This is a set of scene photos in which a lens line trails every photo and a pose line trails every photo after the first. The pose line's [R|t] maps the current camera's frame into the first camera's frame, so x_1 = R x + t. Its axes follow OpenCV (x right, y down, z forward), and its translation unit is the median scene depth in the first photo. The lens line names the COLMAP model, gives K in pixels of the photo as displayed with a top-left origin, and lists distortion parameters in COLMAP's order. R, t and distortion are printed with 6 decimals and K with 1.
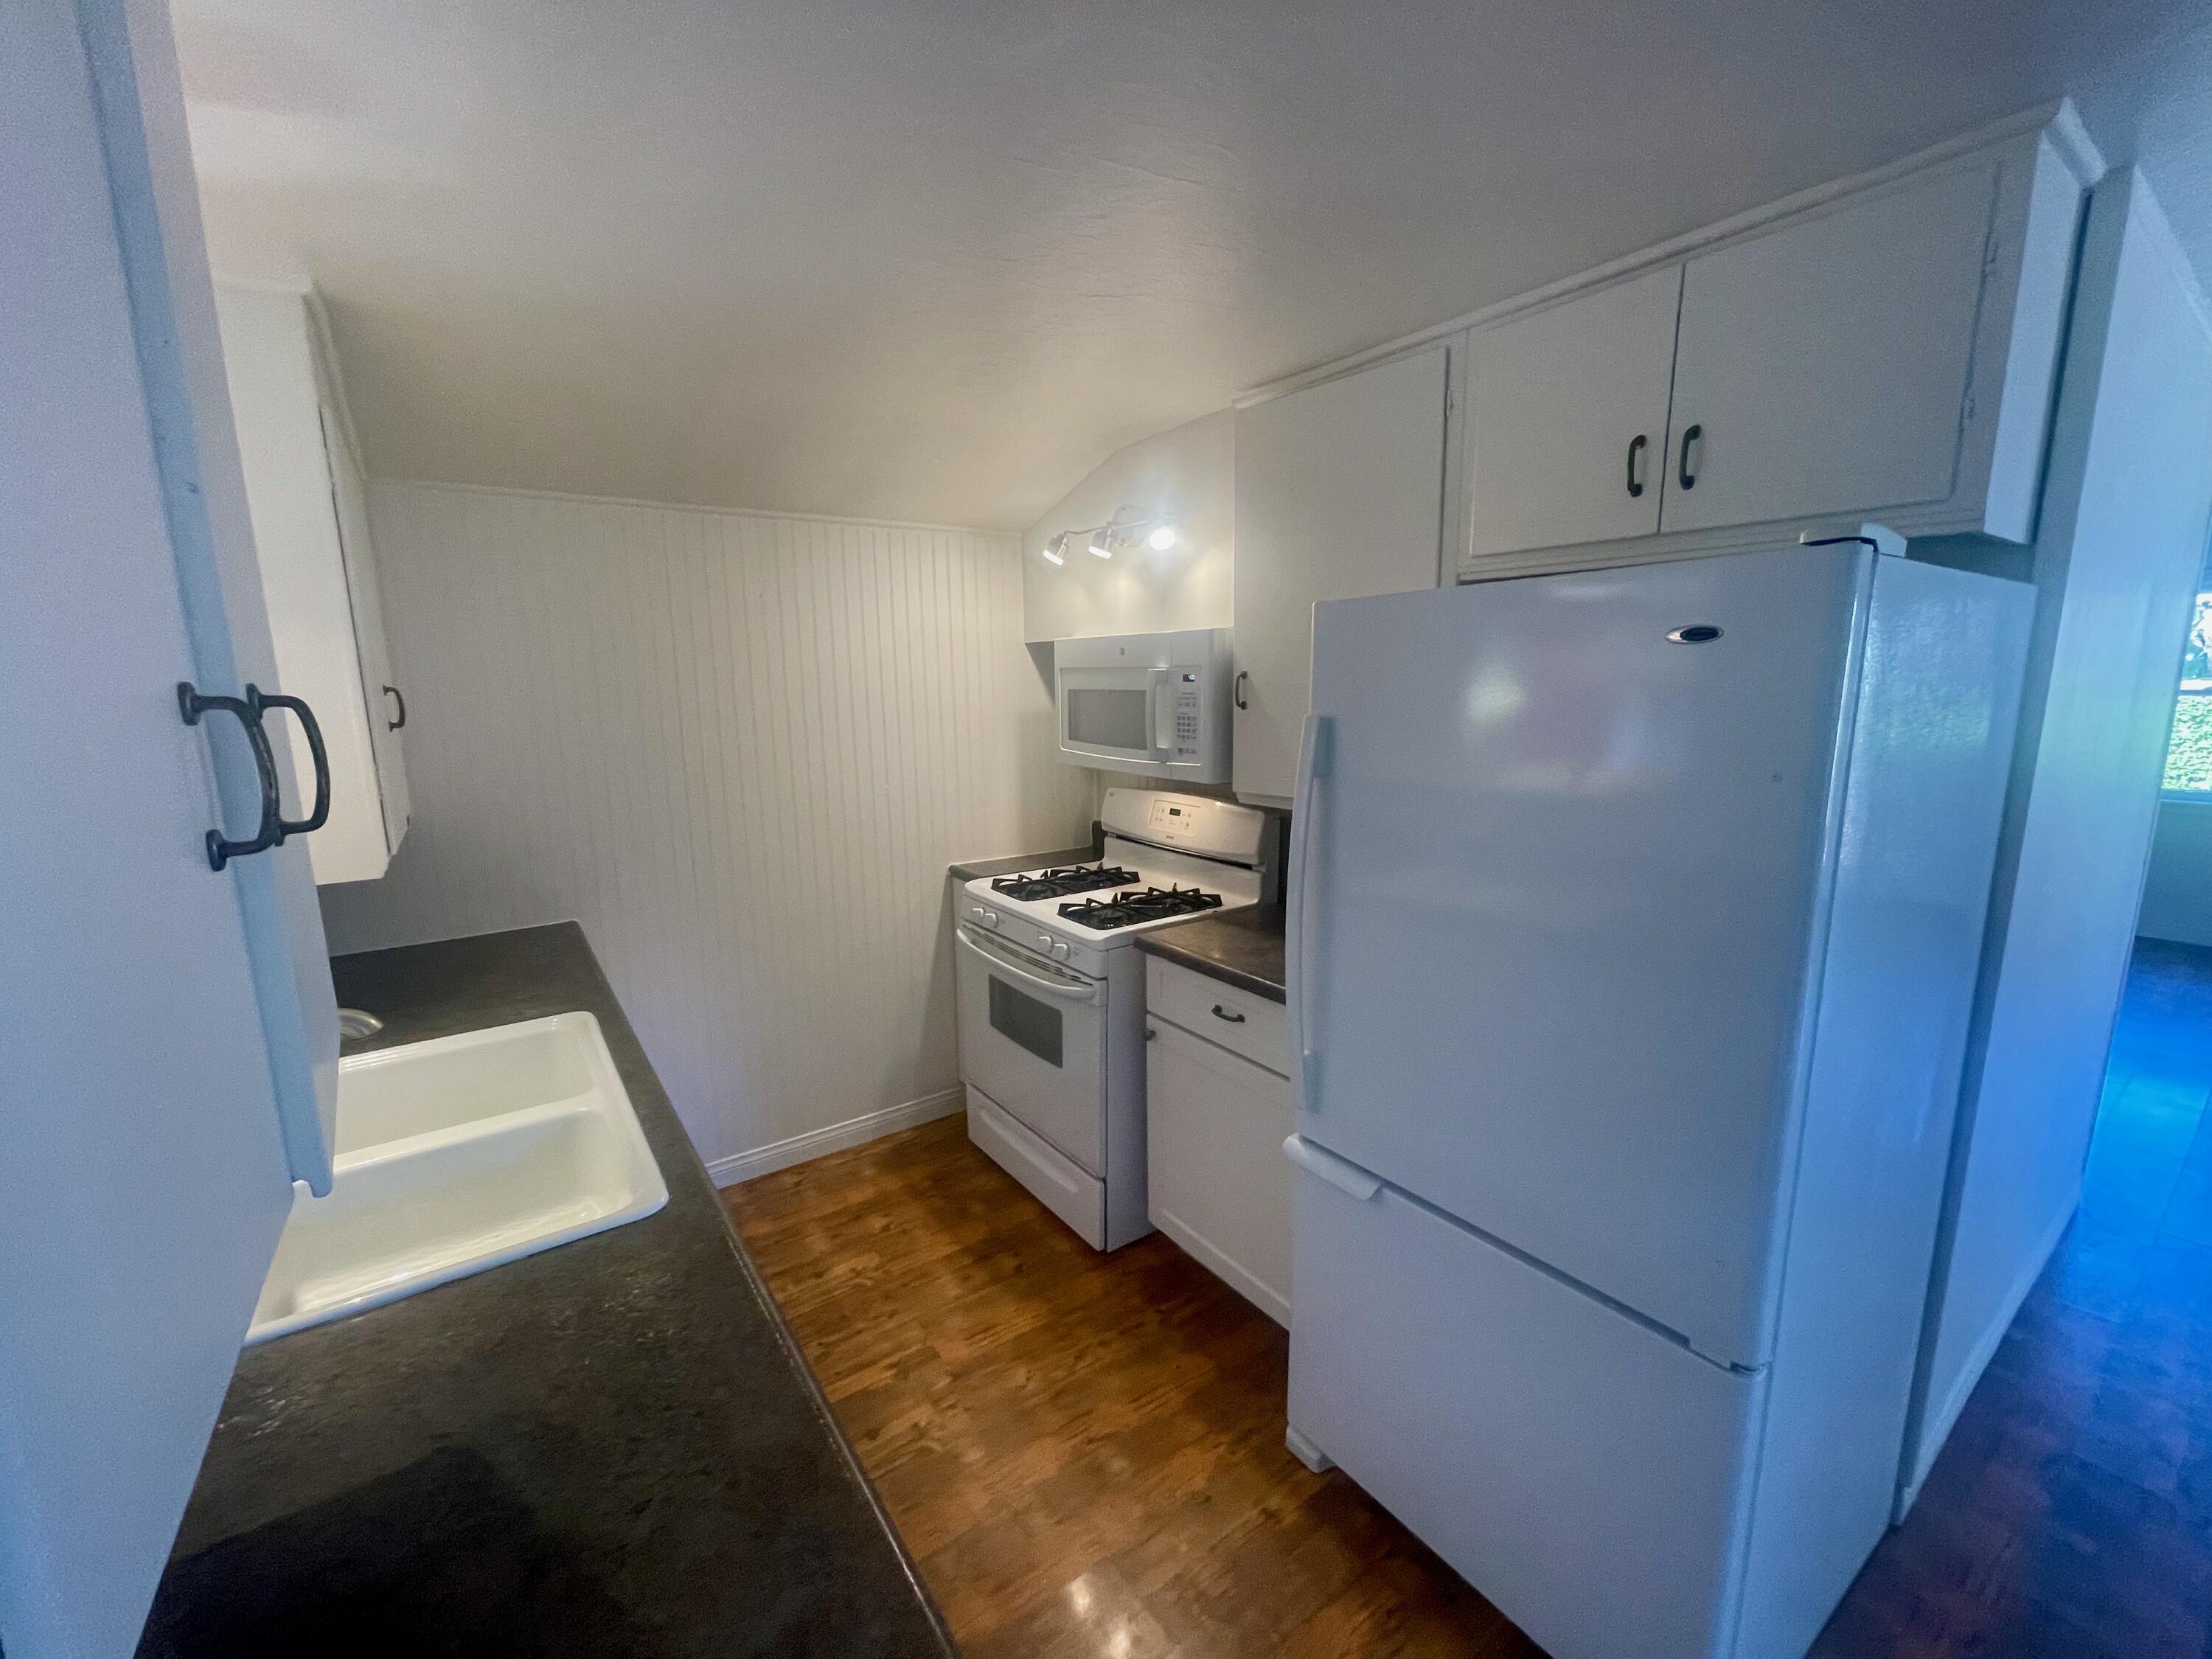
lens RADIAL K [[893.1, 0, 1096.0], [0, 893.1, 832.7], [0, 0, 1]] dist [-0.012835, 0.003171]
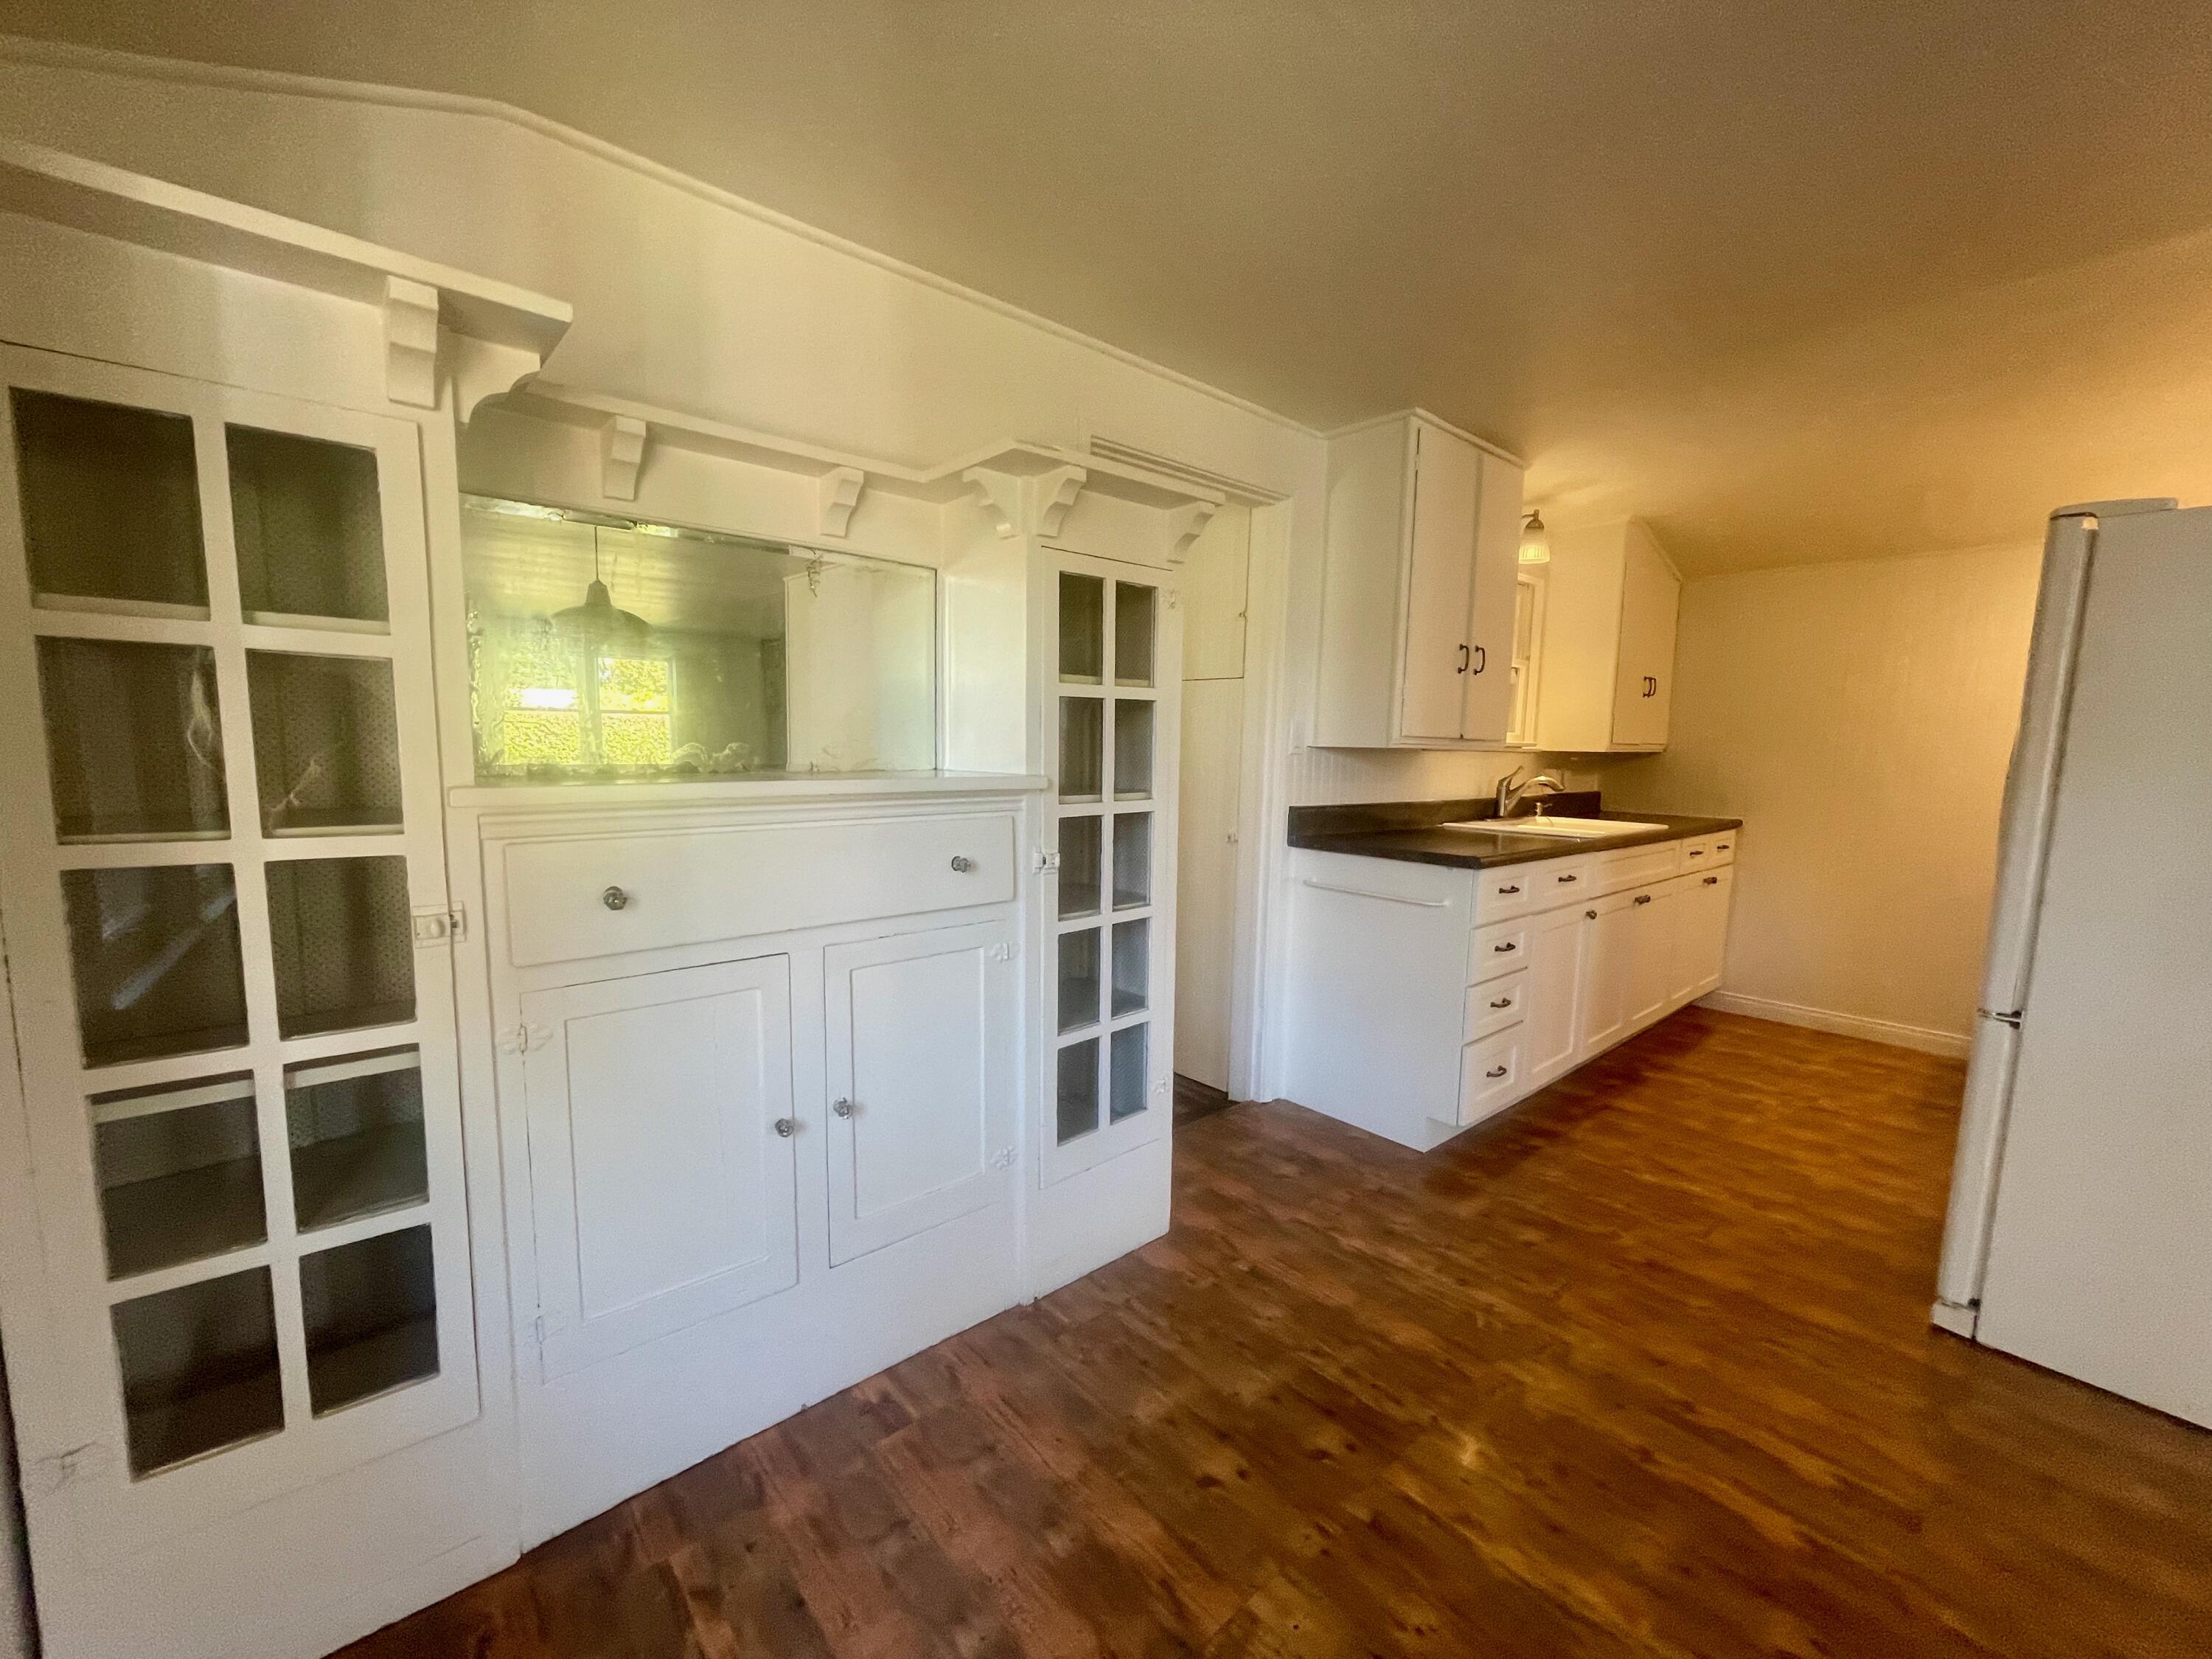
lens RADIAL K [[893.1, 0, 1101.0], [0, 893.1, 835.3], [0, 0, 1]] dist [-0.012835, 0.003171]
pose [[0.101753, 0.116109, -0.988011, 0.874404], [-0.186007, 0.977871, 0.095761, 0.176379], [0.977266, 0.174033, 0.121098, -0.343846]]
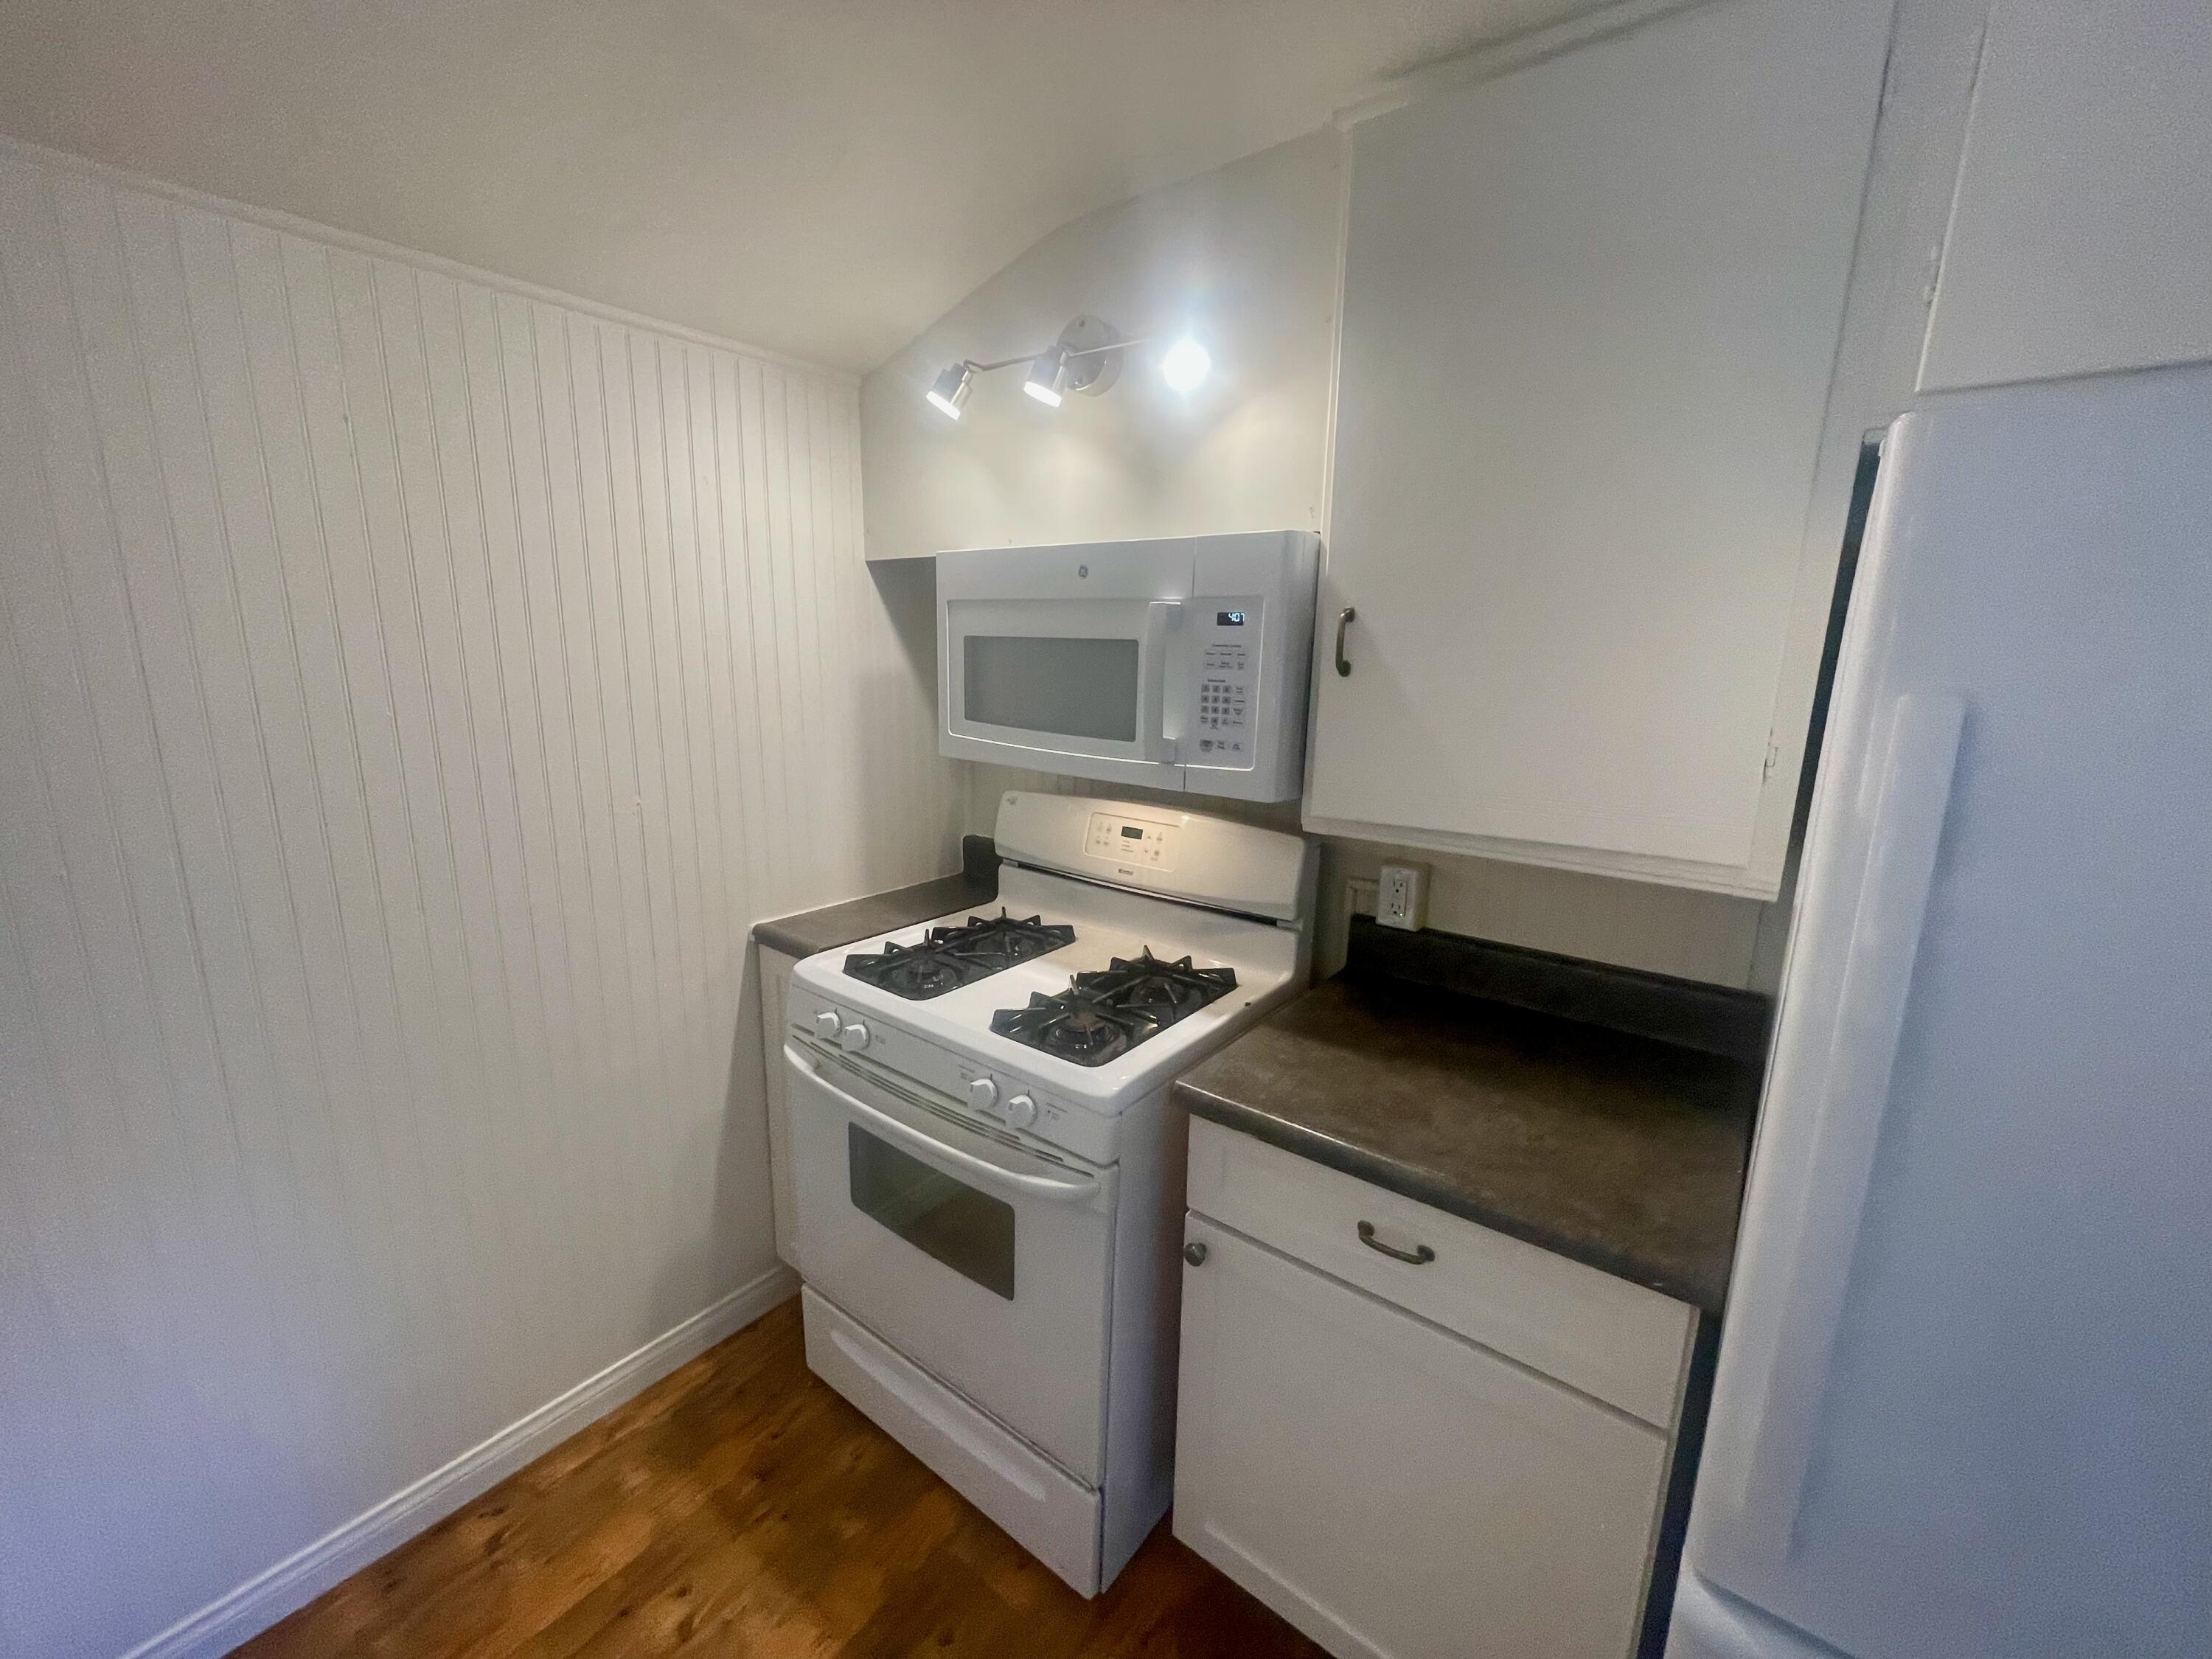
lens RADIAL K [[893.1, 0, 1097.8], [0, 893.1, 837.0], [0, 0, 1]] dist [-0.012835, 0.003171]
pose [[0.957424, -0.030864, 0.287029, -0.130570], [0.018342, 0.998763, 0.046215, -0.054067], [-0.288101, -0.038983, 0.956806, 0.416437]]
